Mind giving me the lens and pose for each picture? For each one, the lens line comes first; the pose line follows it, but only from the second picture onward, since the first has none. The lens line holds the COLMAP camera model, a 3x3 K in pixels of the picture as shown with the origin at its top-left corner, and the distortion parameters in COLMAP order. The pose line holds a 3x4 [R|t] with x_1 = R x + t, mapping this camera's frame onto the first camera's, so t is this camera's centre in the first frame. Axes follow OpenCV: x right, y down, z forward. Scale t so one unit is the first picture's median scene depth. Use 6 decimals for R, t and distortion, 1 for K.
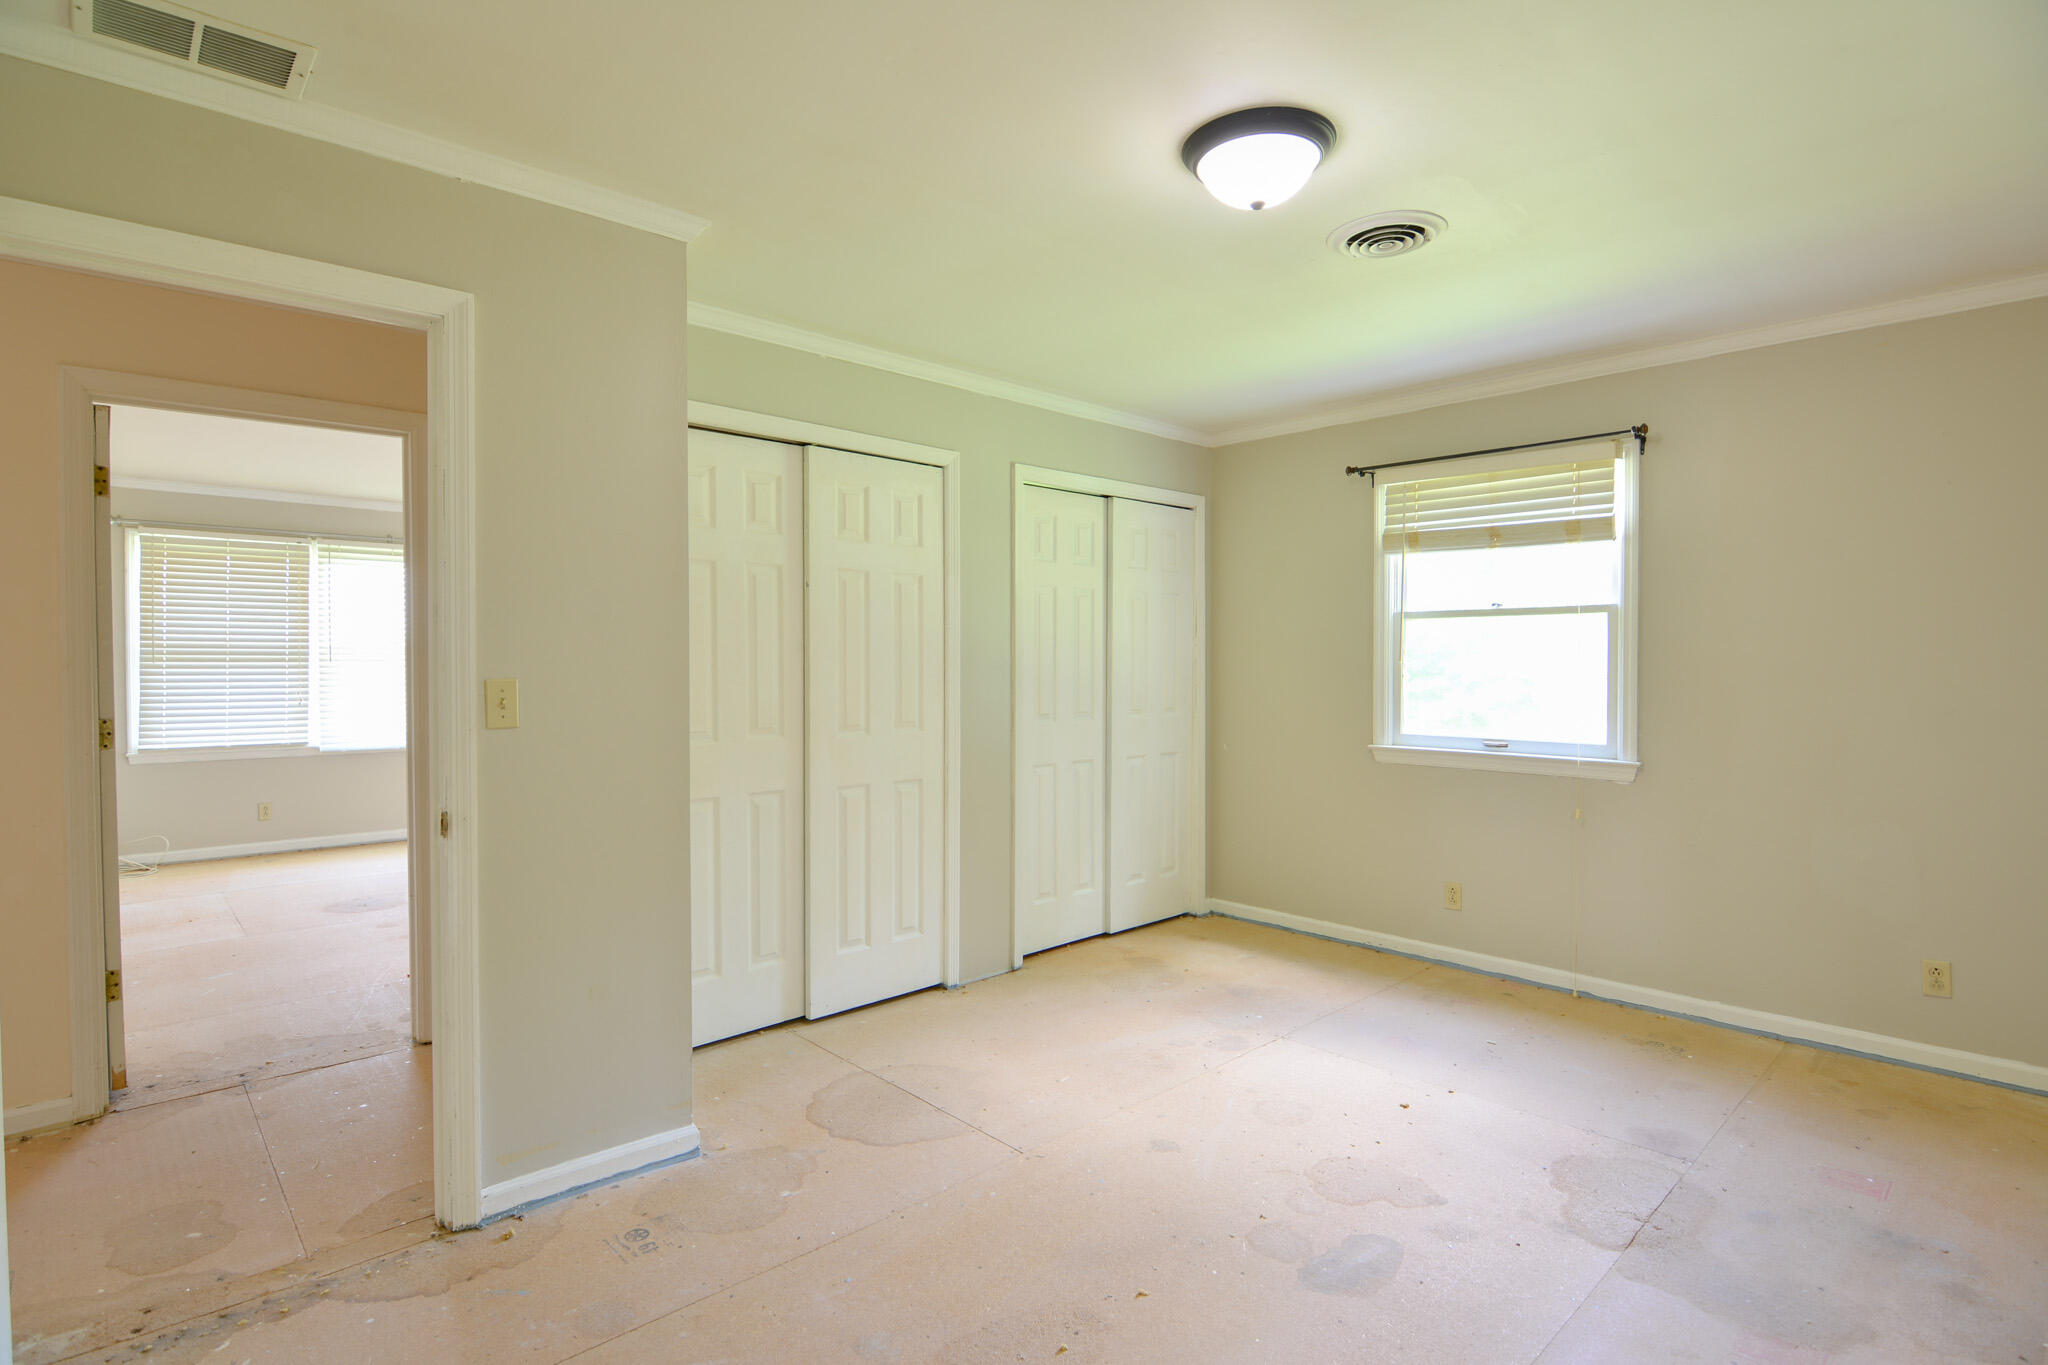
lens RADIAL K [[994.5, 0, 1028.2], [0, 994.5, 683.9], [0, 0, 1]] dist [-0.013890, -0.006369]
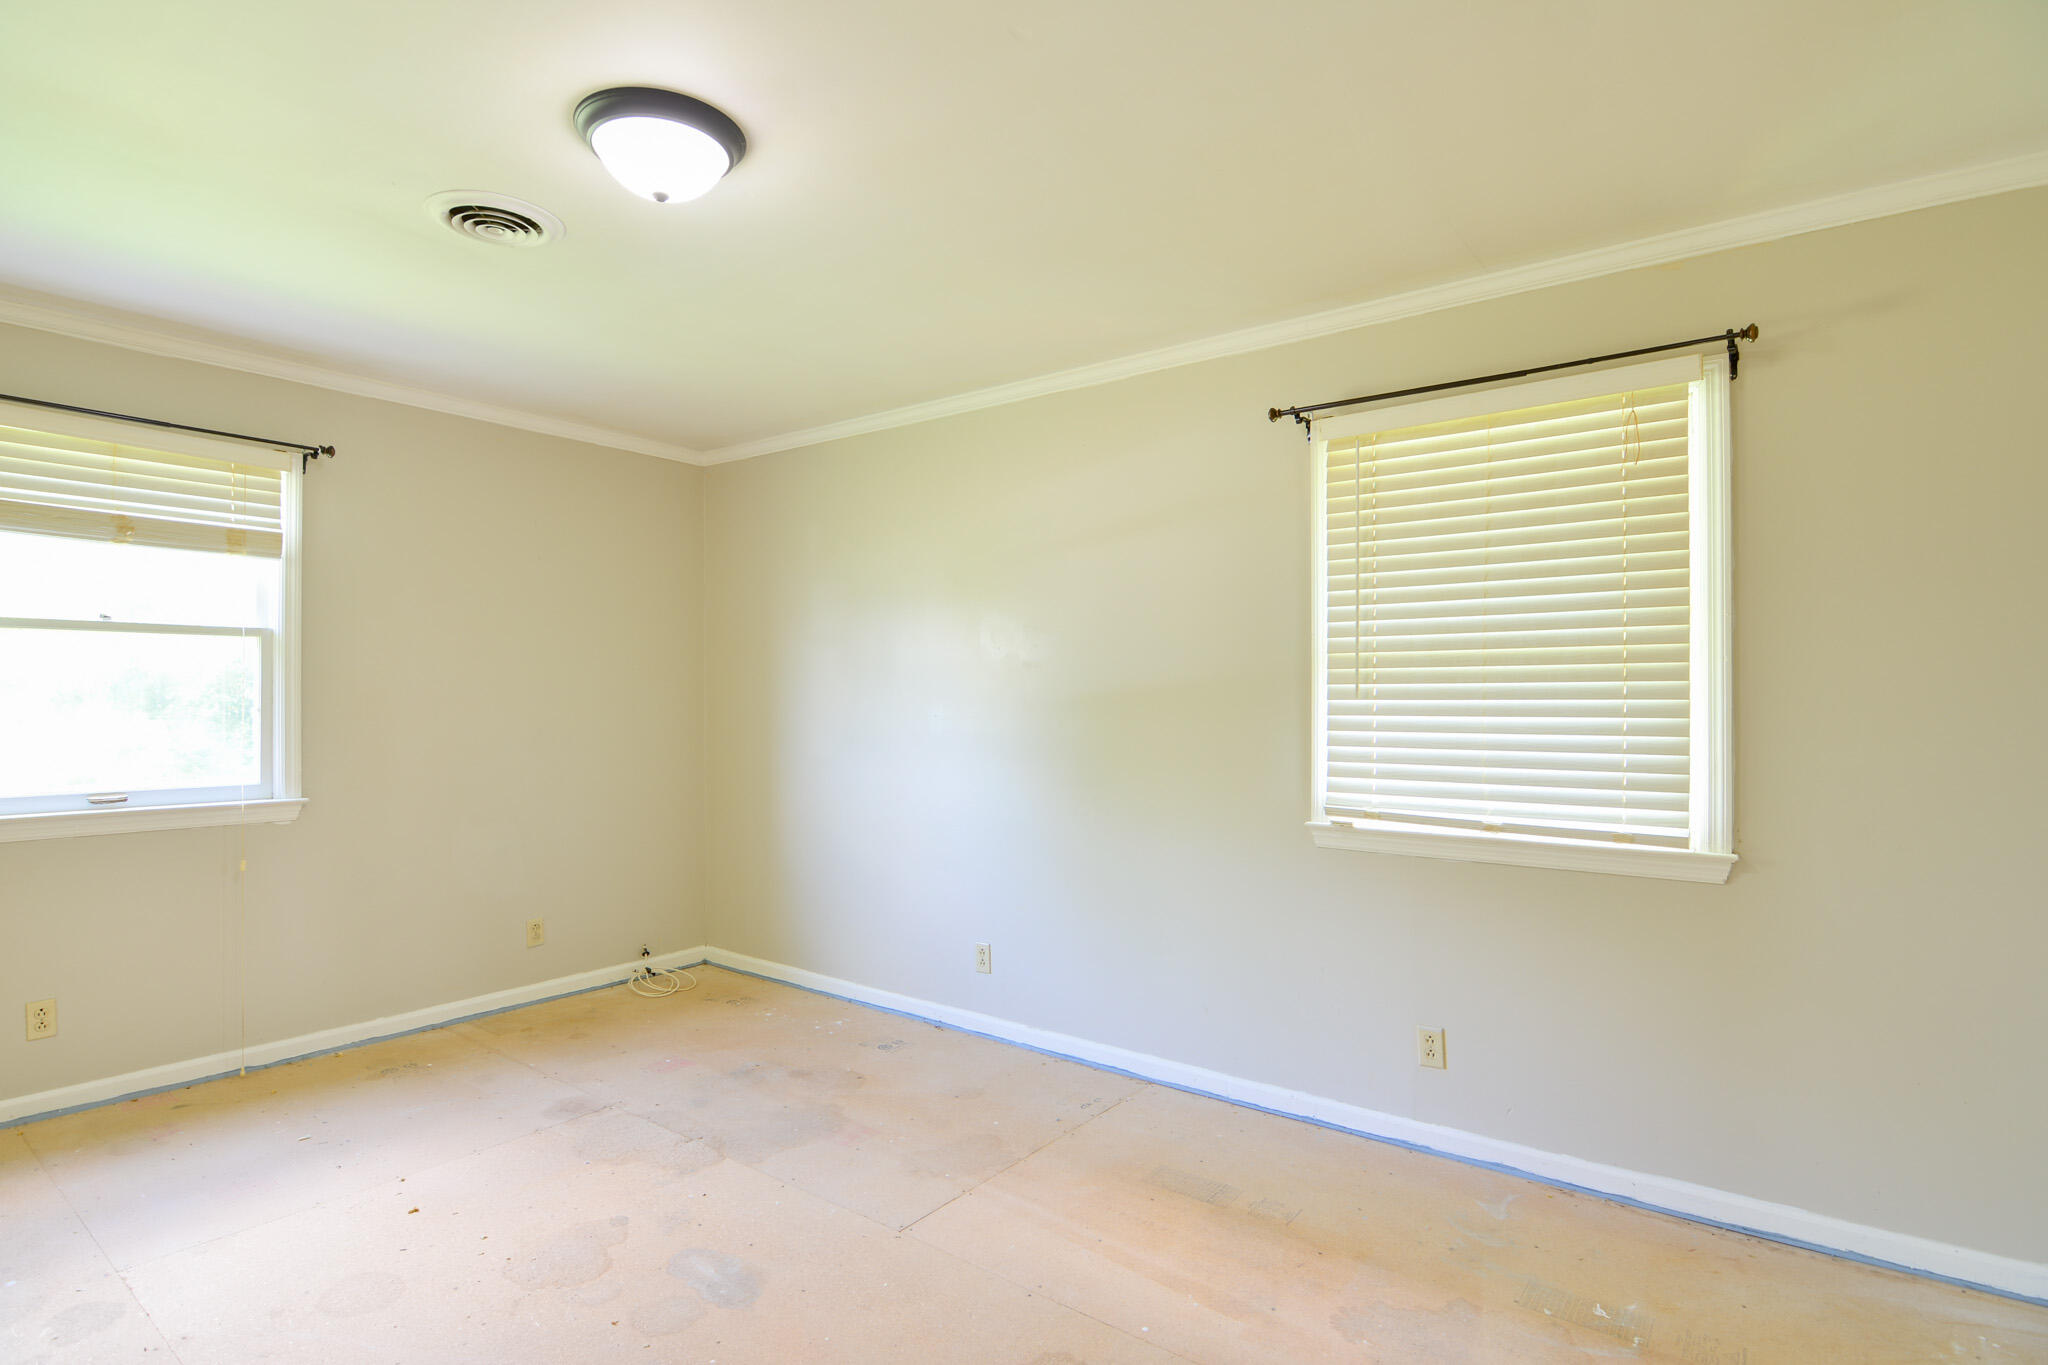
lens RADIAL K [[994.5, 0, 1028.2], [0, 994.5, 683.9], [0, 0, 1]] dist [-0.013890, -0.006369]
pose [[-0.143658, 0.005143, 0.989614, -0.412956], [0.016286, 0.999863, -0.002833, -0.015524], [-0.989493, 0.015710, -0.143722, 0.445422]]
